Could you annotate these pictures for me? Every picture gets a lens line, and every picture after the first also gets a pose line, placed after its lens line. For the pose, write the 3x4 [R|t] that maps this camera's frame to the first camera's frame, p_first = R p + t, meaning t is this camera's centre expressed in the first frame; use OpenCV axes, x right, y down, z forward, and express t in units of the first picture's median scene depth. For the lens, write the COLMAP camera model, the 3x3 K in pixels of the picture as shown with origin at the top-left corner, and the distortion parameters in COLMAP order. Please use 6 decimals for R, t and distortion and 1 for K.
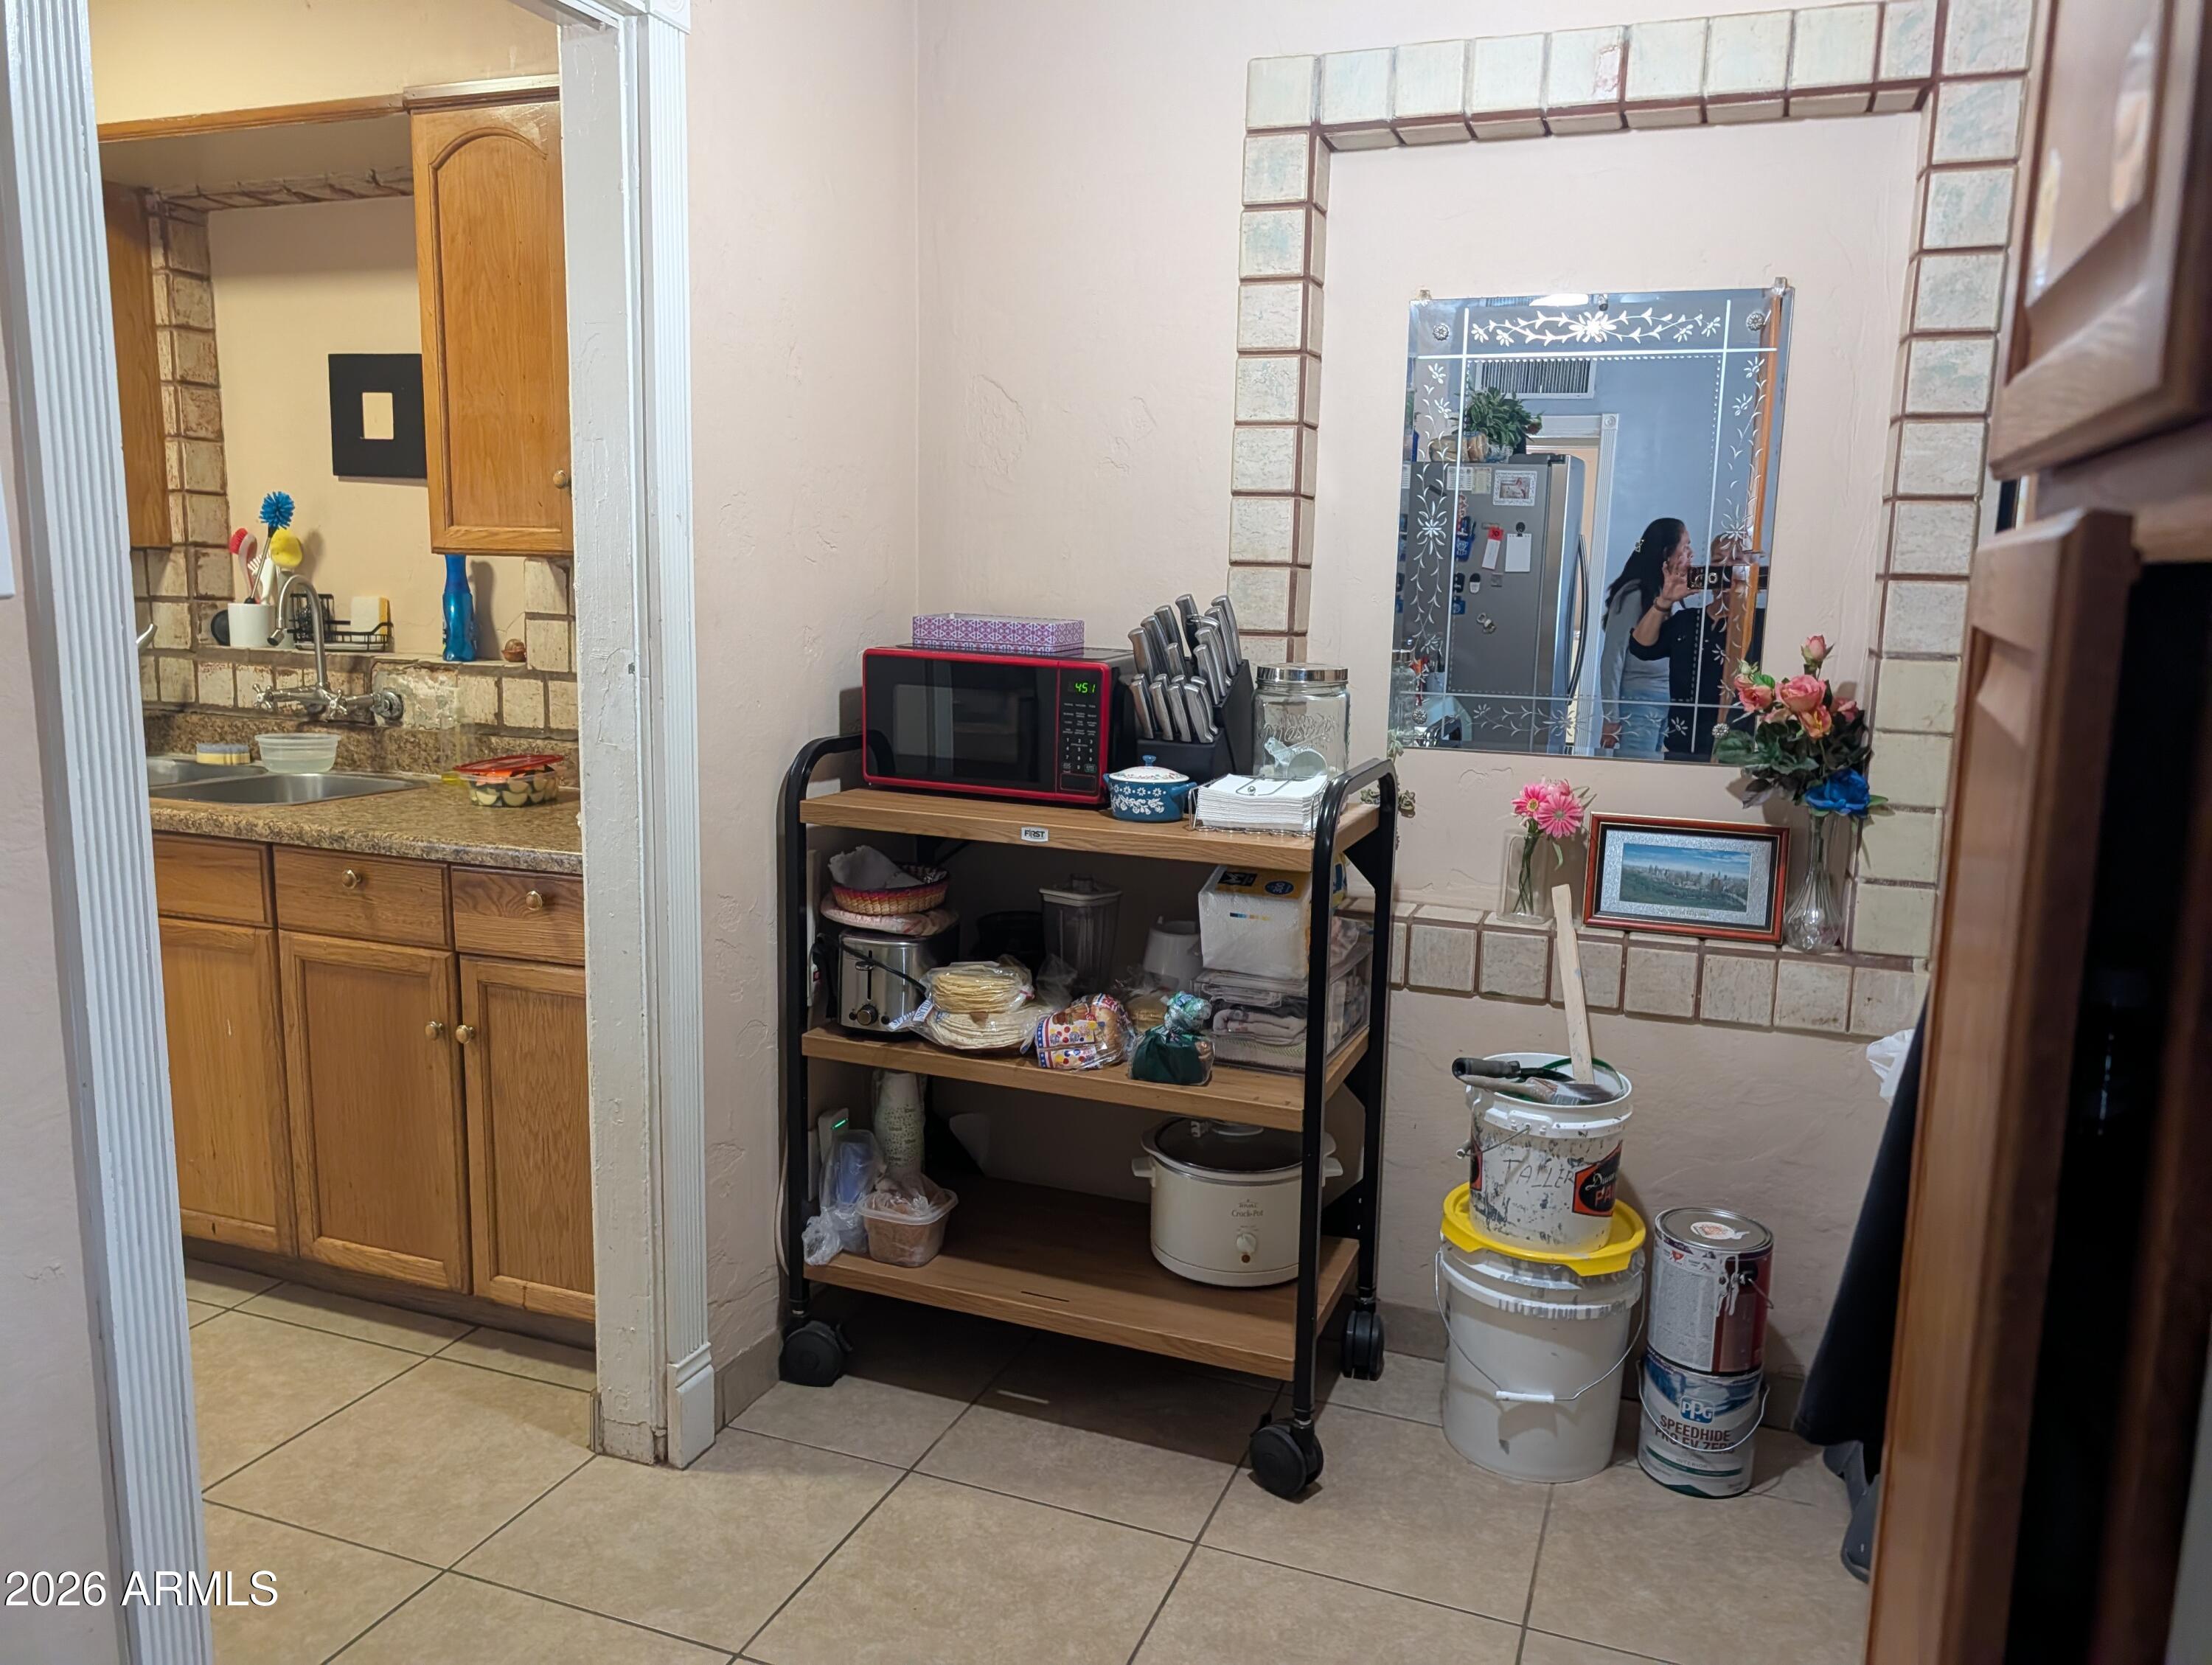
lens RADIAL K [[1590.0, 0, 1108.5], [0, 1590.0, 834.0], [0, 0, 1]] dist [0.037324, -0.016599]
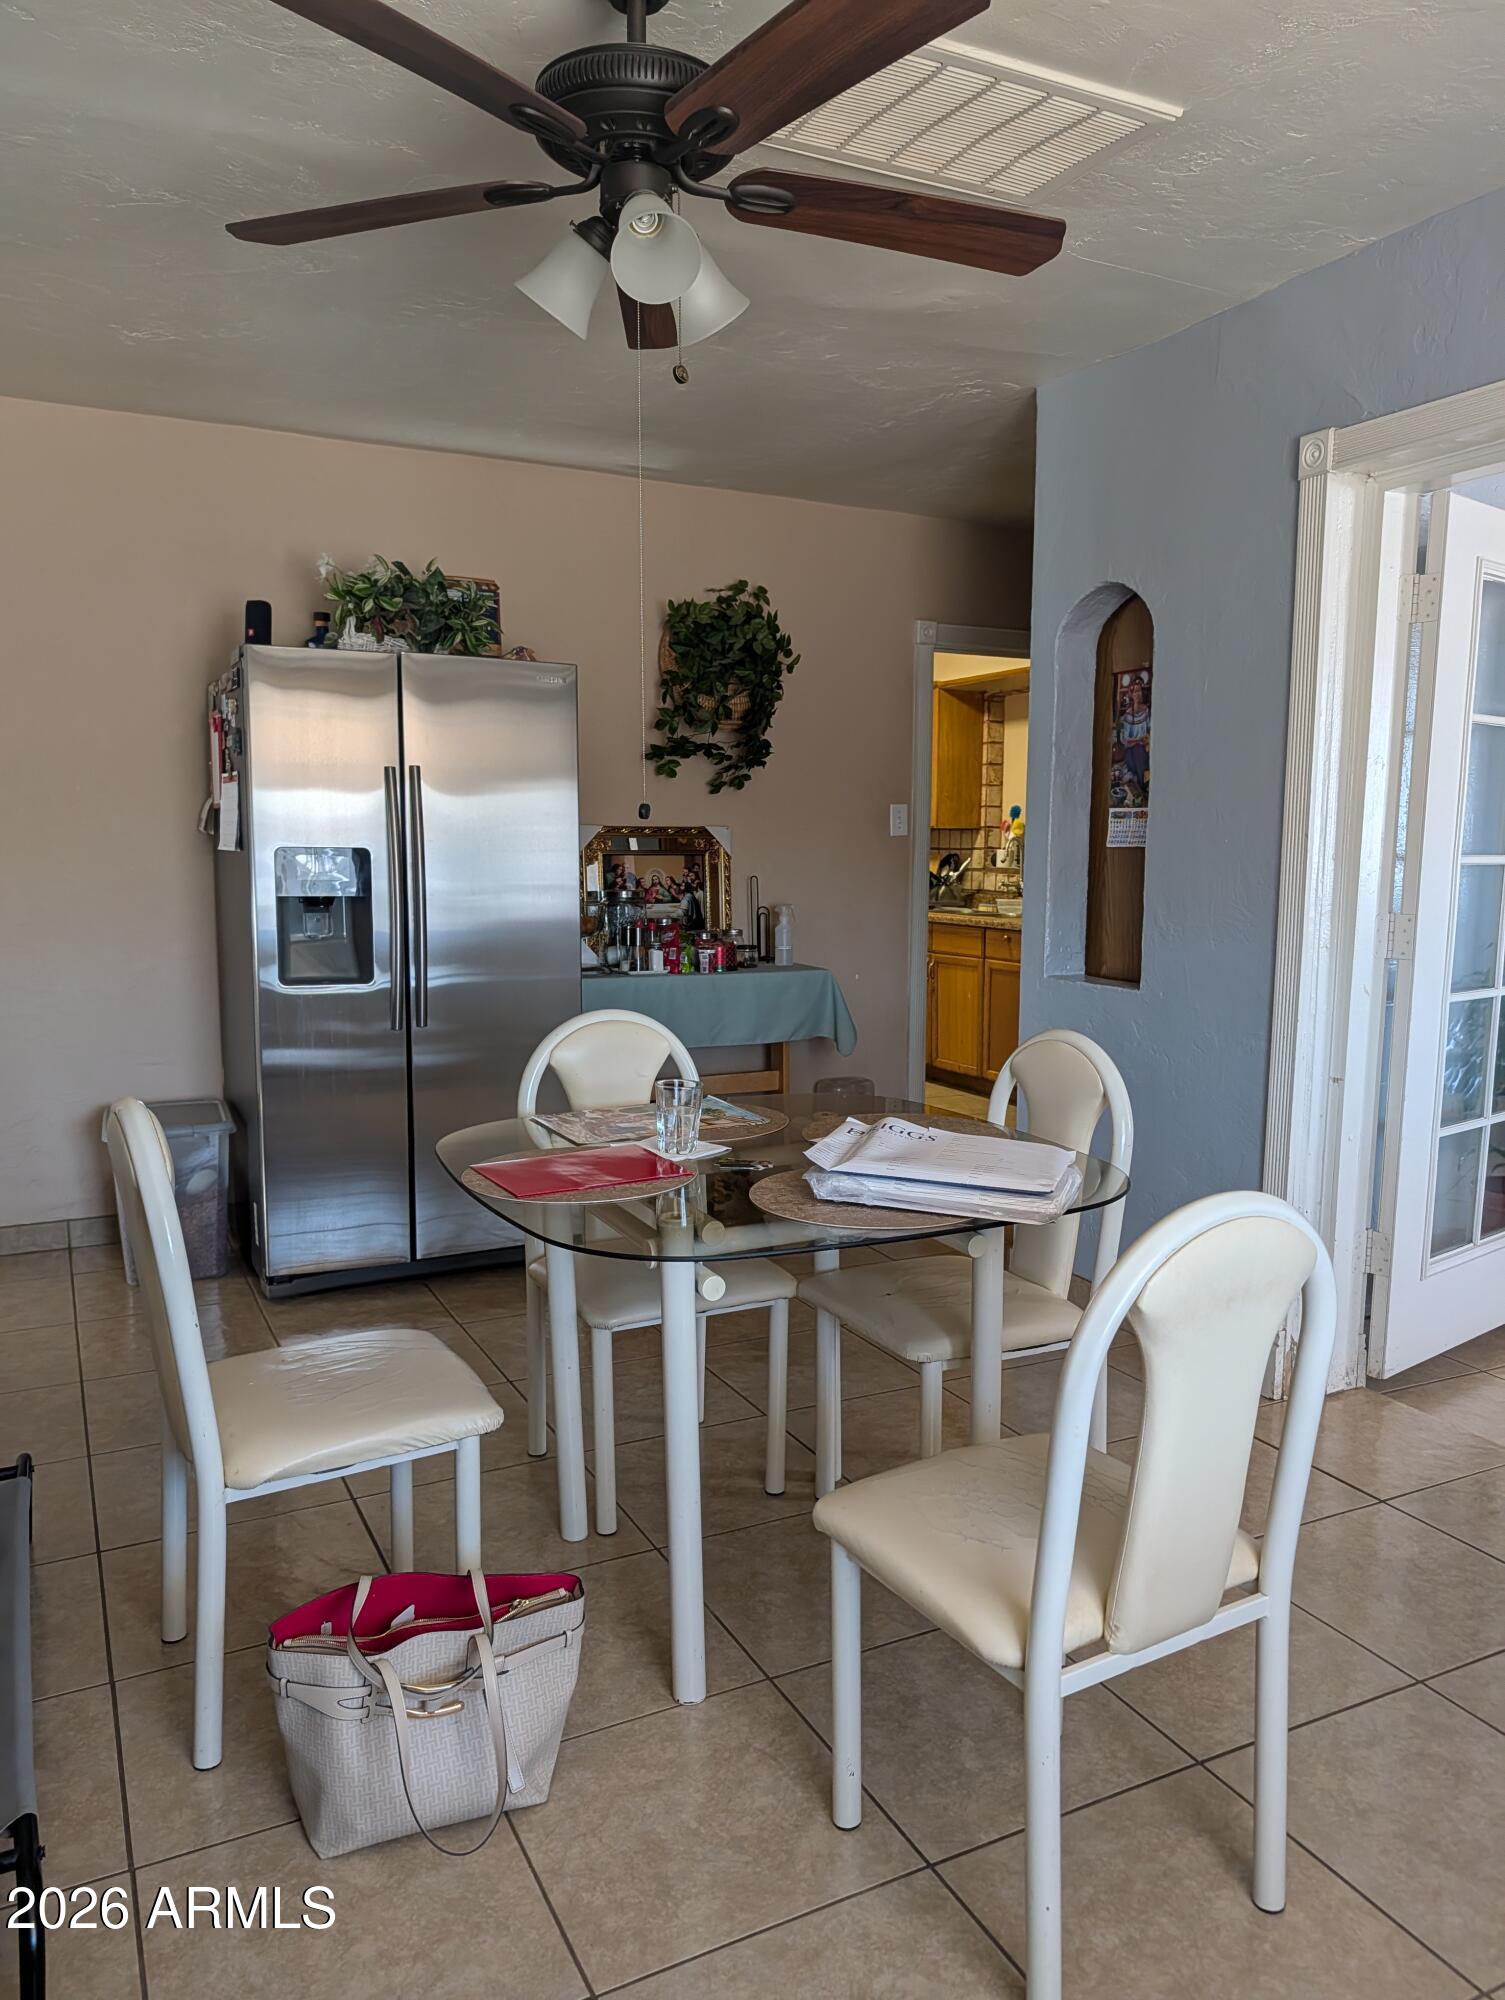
lens RADIAL K [[1437.4, 0, 752.9], [0, 1437.4, 1003.9], [0, 0, 1]] dist [0.014655, 0.004051]
pose [[0.733685, 0.056872, -0.677106, 0.712354], [-0.097315, 0.995013, -0.021873, 0.183729], [0.672485, 0.081940, 0.735561, -0.895550]]
